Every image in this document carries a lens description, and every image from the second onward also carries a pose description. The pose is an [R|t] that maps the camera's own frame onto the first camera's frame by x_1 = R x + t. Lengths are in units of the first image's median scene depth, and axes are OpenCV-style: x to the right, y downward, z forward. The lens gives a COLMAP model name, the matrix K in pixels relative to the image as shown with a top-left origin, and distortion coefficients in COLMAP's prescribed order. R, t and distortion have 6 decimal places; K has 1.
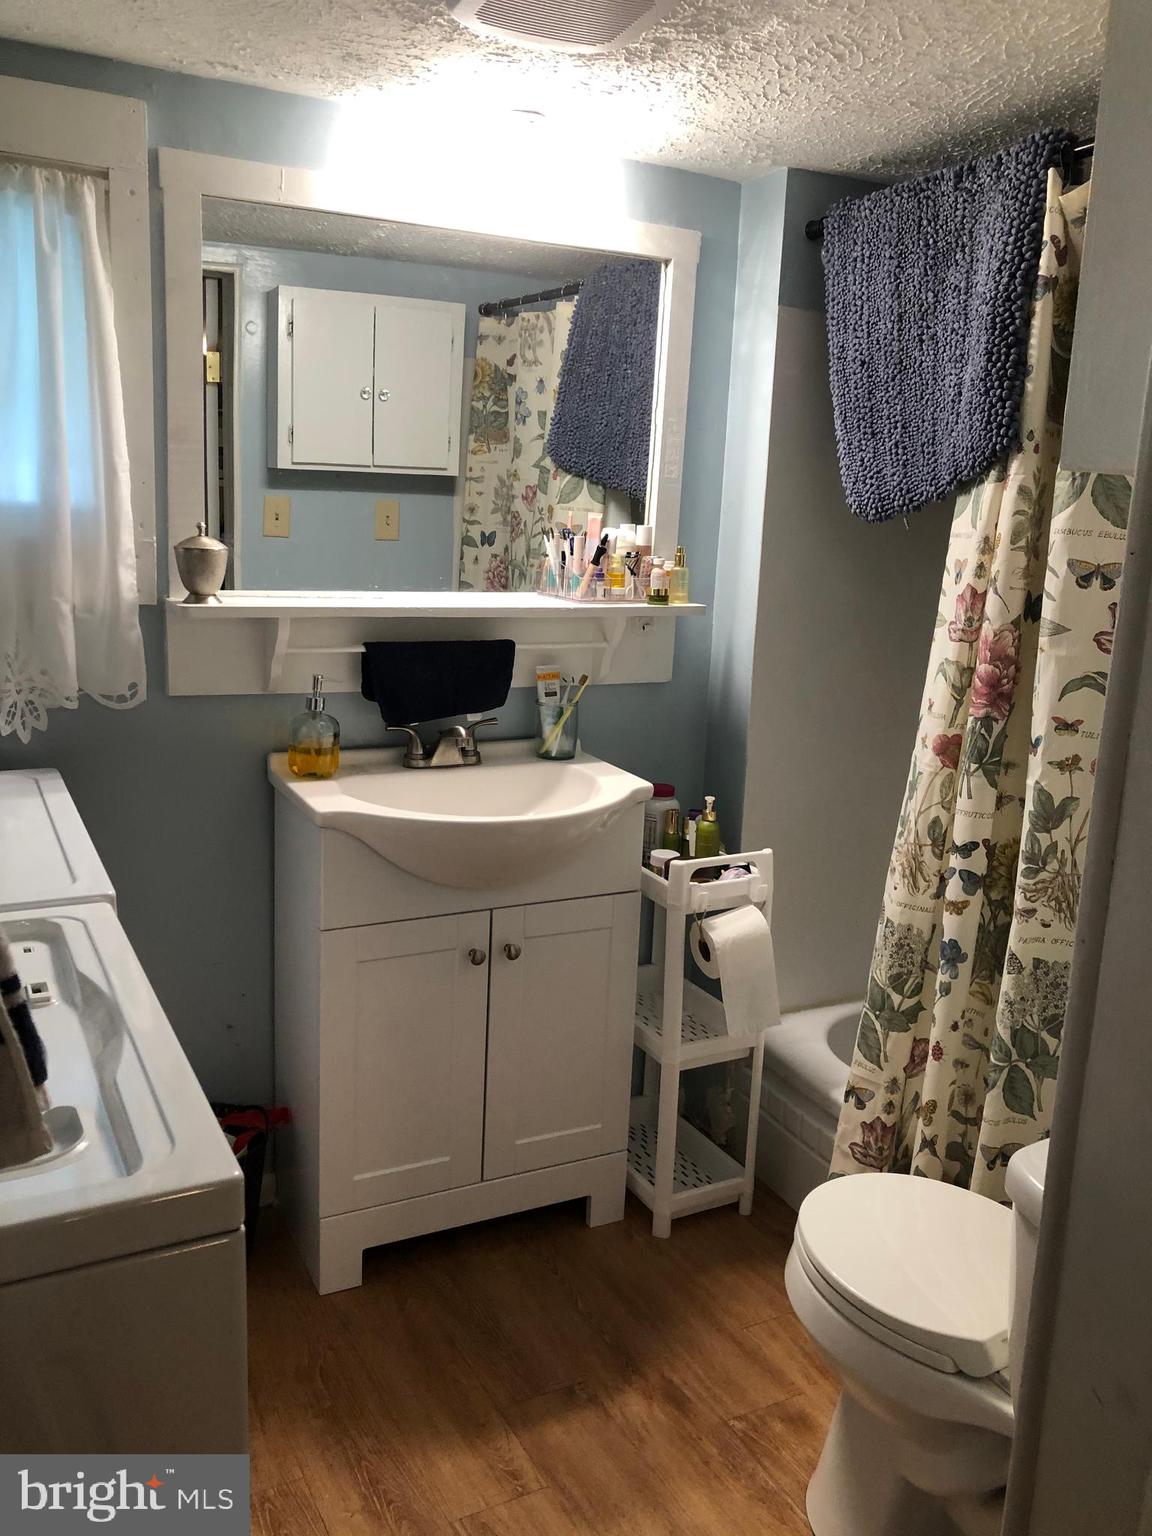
lens RADIAL K [[1272.0, 0, 569.6], [0, 1272.0, 771.2], [0, 0, 1]] dist [0.022082, 0.000217]
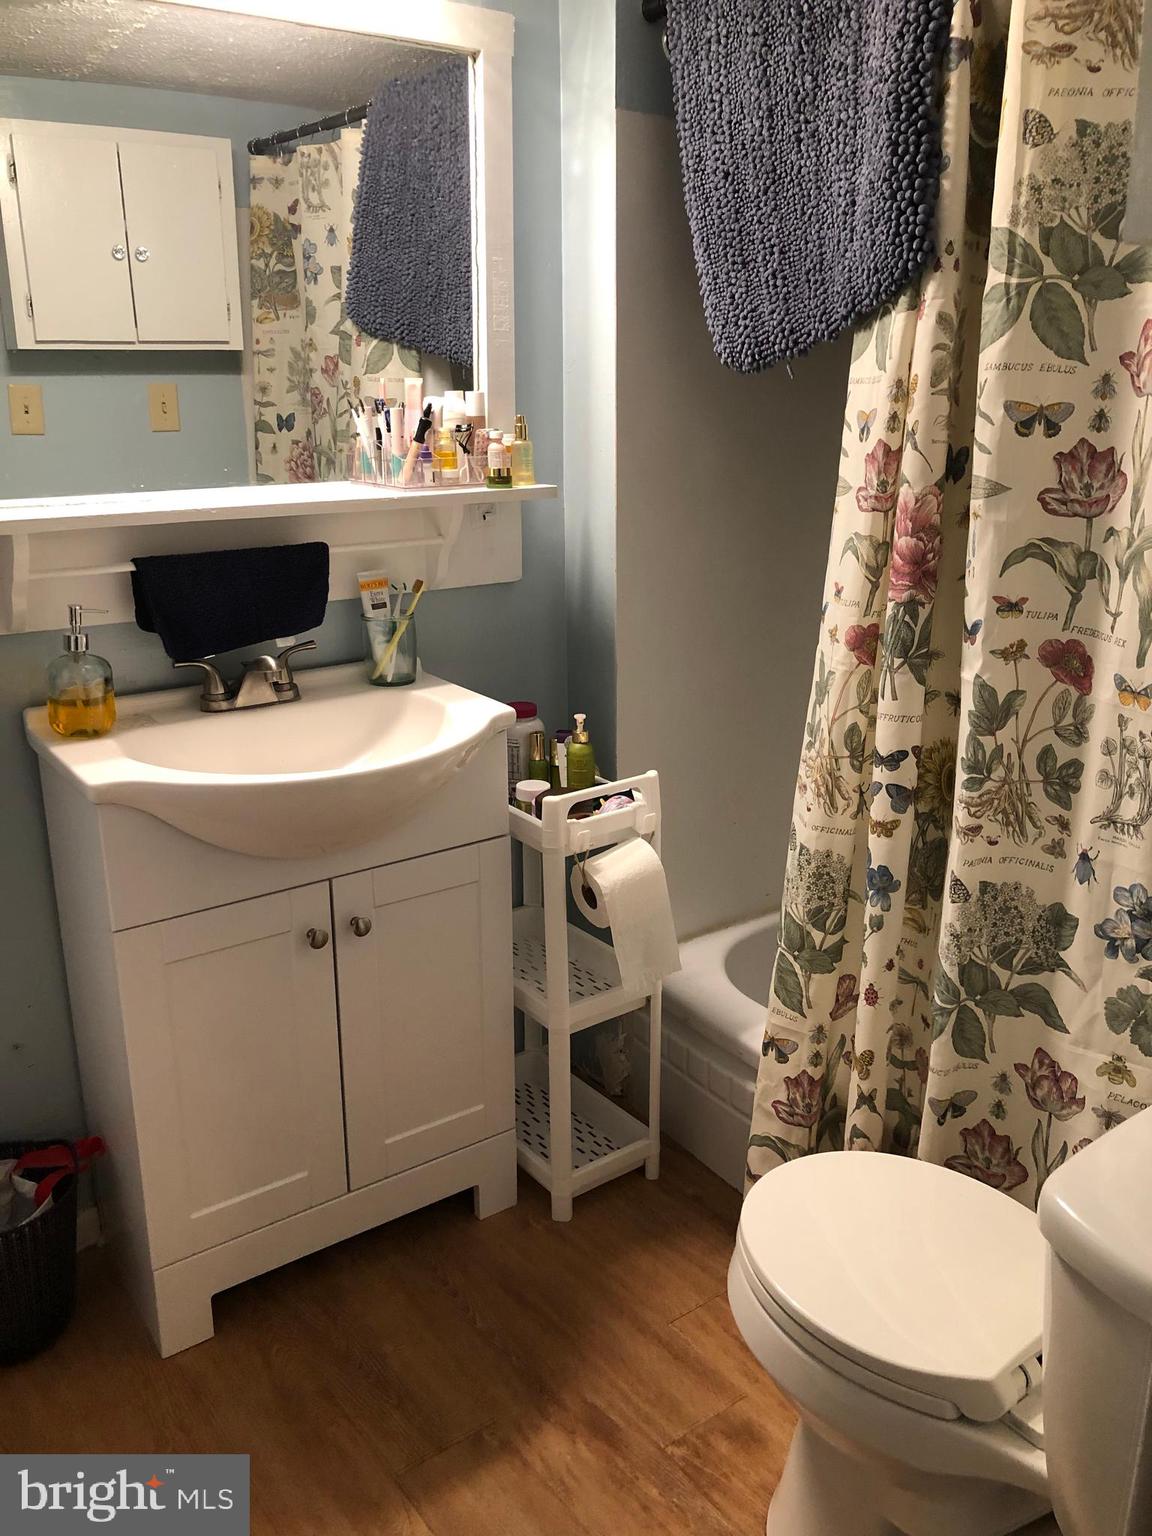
lens RADIAL K [[1272.0, 0, 584.6], [0, 1272.0, 763.1], [0, 0, 1]] dist [0.022082, 0.000217]
pose [[0.986759, -0.088634, 0.135831, -0.004694], [0.077300, 0.993243, 0.086565, -0.022793], [-0.142586, -0.074919, 0.986943, 0.176822]]
